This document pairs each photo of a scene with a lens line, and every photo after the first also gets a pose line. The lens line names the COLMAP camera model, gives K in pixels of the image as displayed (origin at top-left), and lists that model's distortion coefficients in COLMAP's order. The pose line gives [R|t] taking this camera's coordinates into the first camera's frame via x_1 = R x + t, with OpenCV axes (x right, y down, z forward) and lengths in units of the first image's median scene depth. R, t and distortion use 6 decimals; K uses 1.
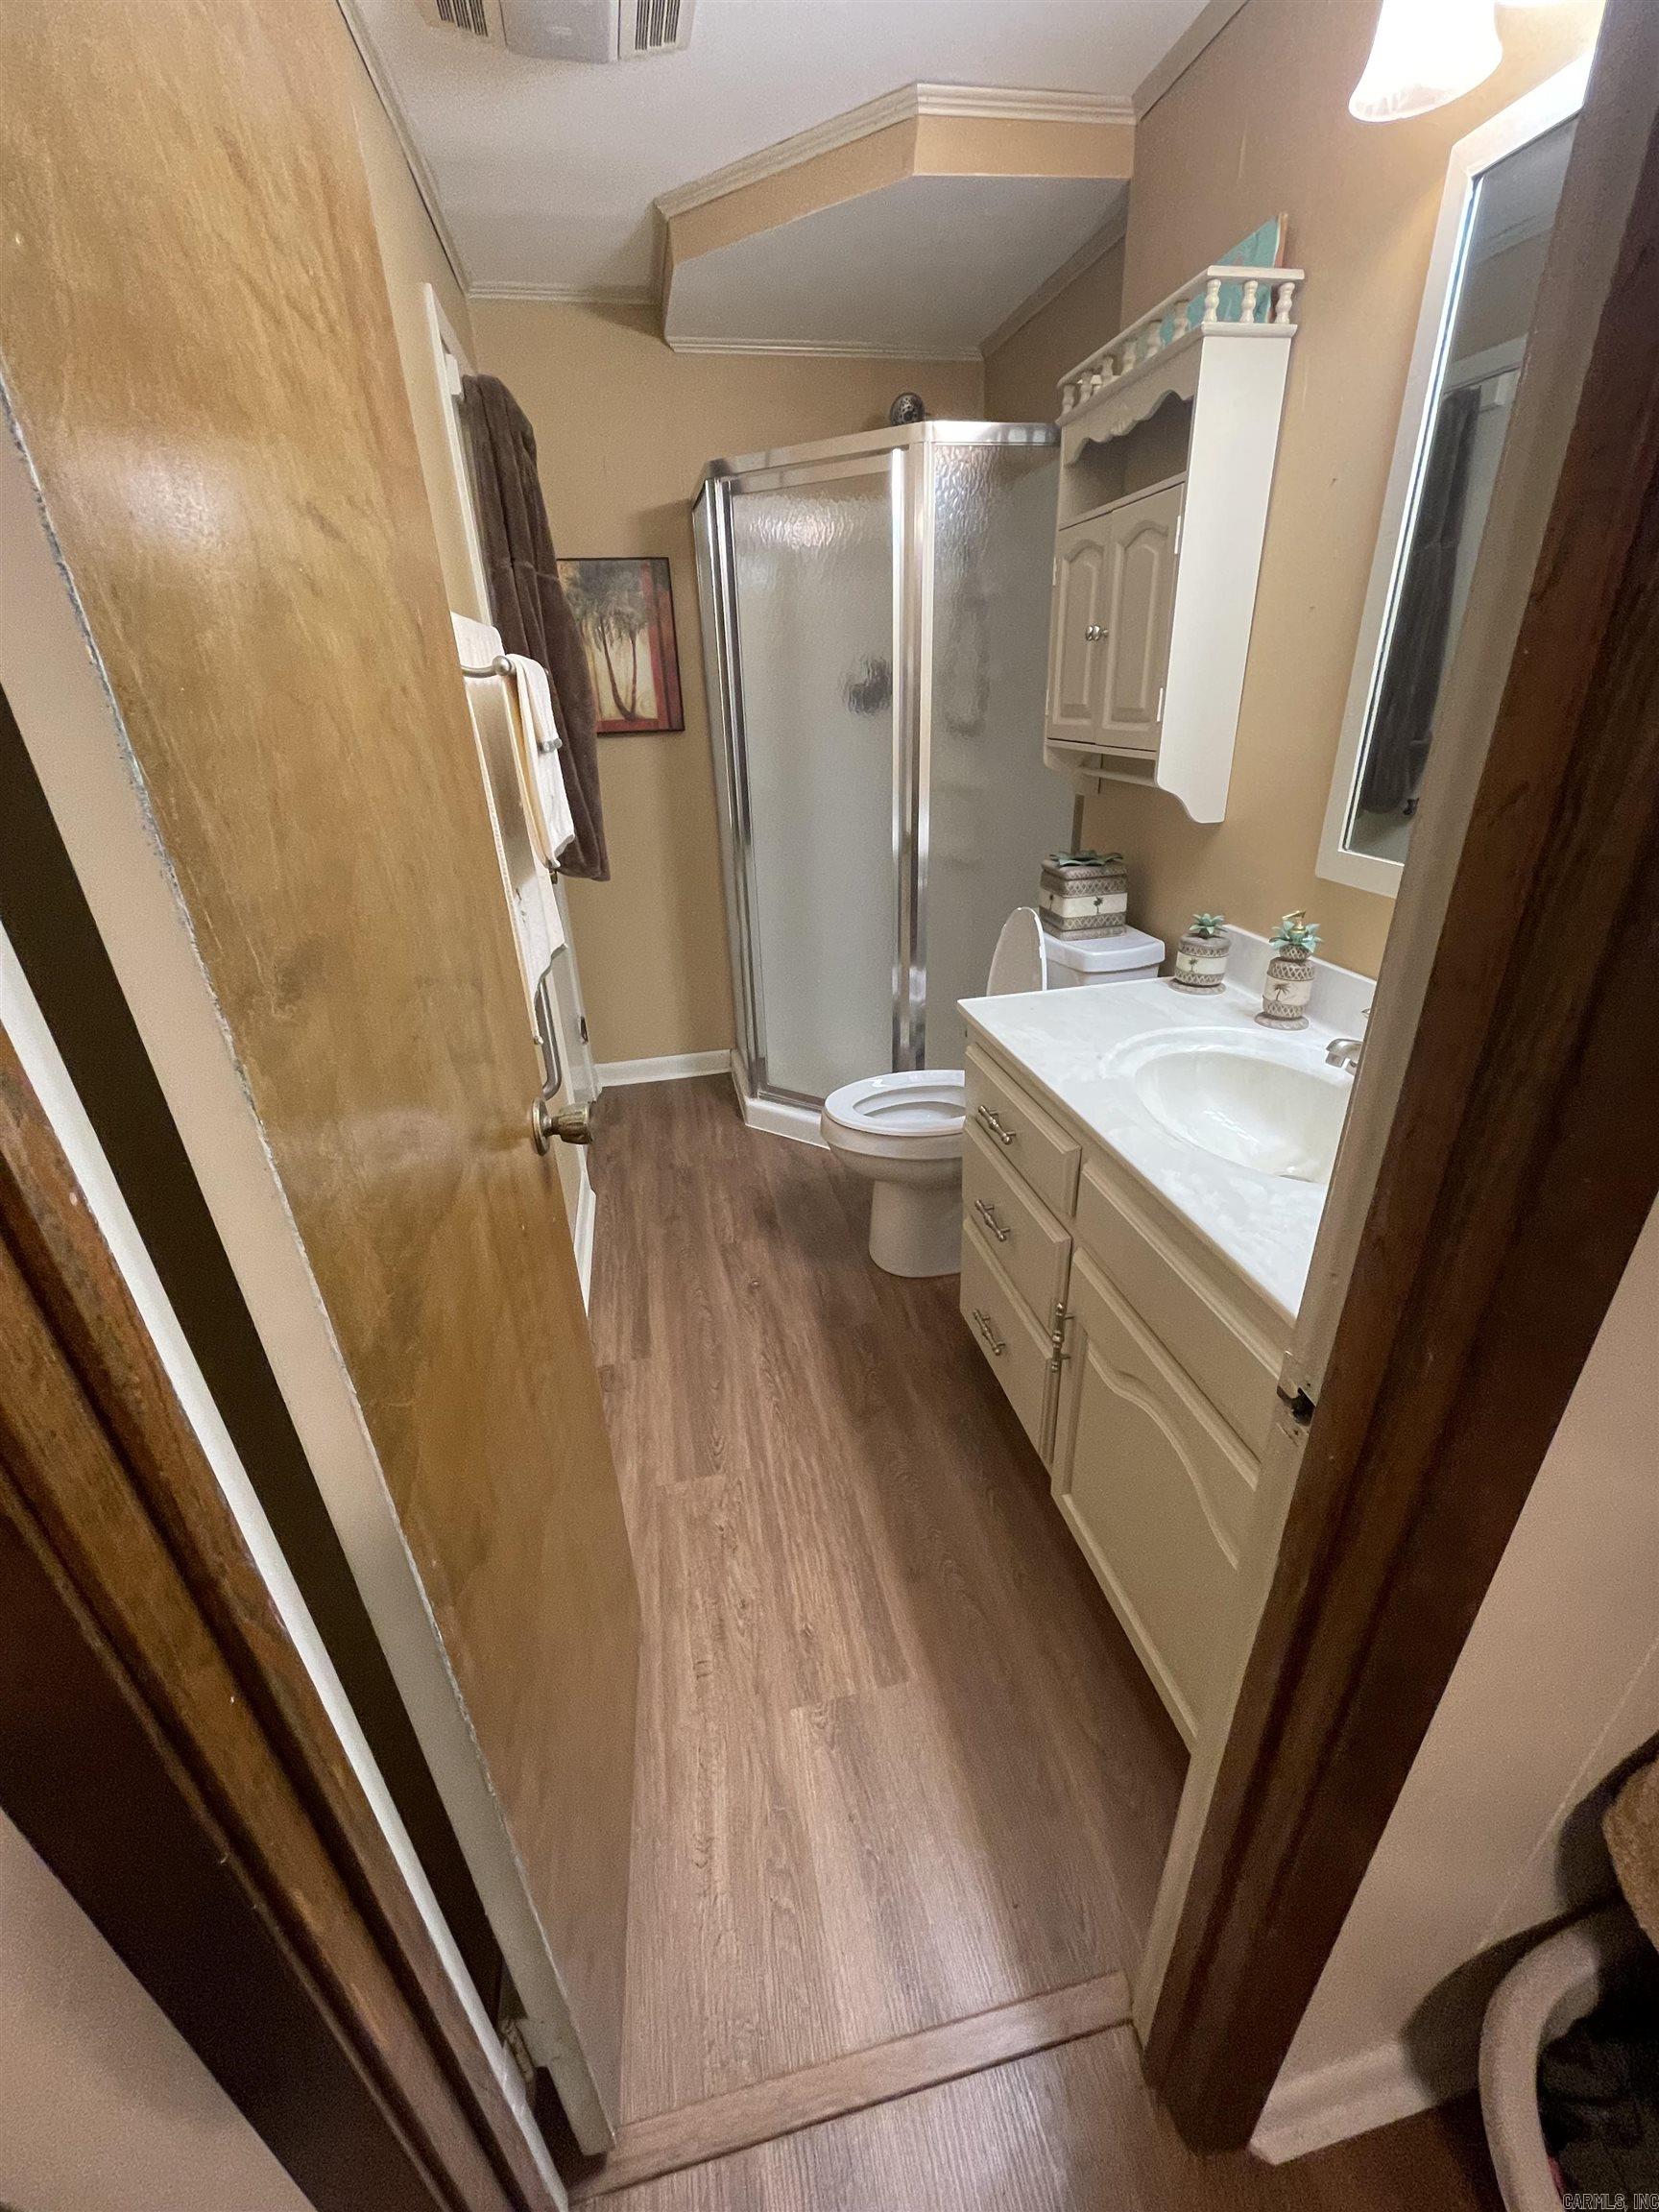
lens RADIAL K [[900.3, 0, 824.0], [0, 900.3, 1106.6], [0, 0, 1]] dist [-0.001580, -0.000148]
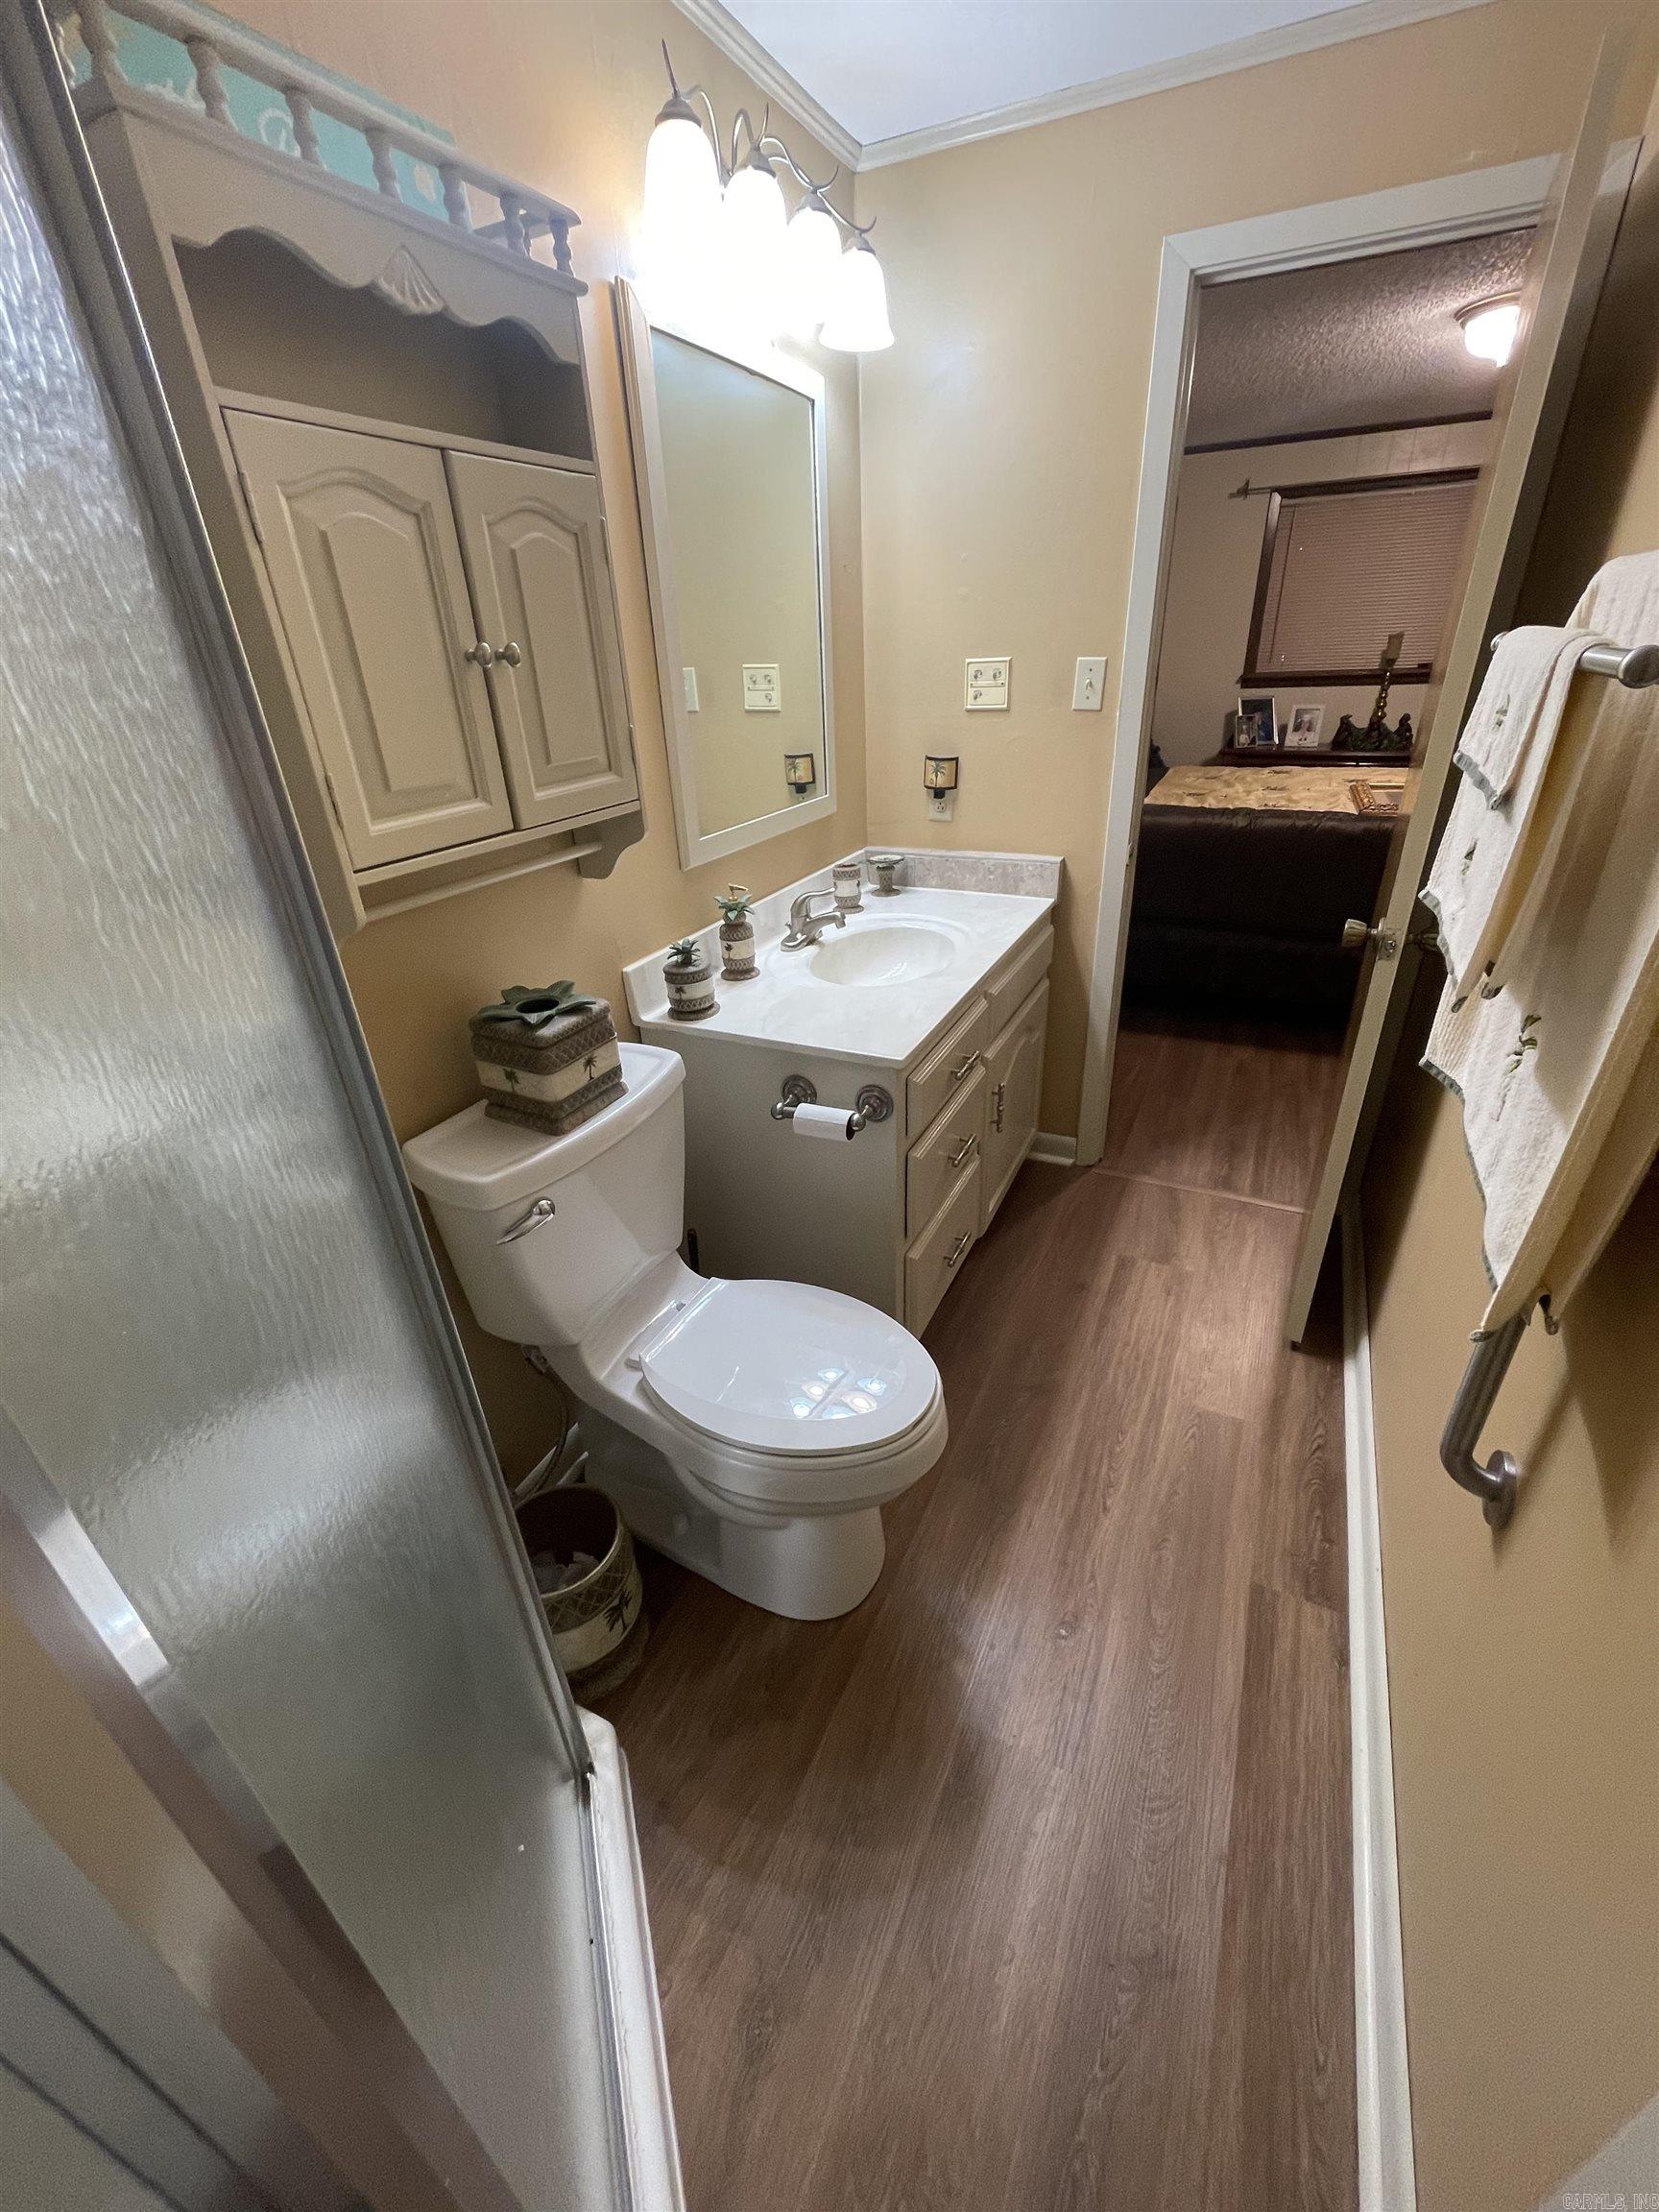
lens RADIAL K [[900.3, 0, 828.8], [0, 900.3, 1113.7], [0, 0, 1]] dist [-0.001580, -0.000148]
pose [[-0.793135, -0.217968, 0.568706, -0.307687], [0.328037, 0.633867, 0.700432, -0.729621], [-0.513155, 0.742094, -0.431241, 1.470086]]
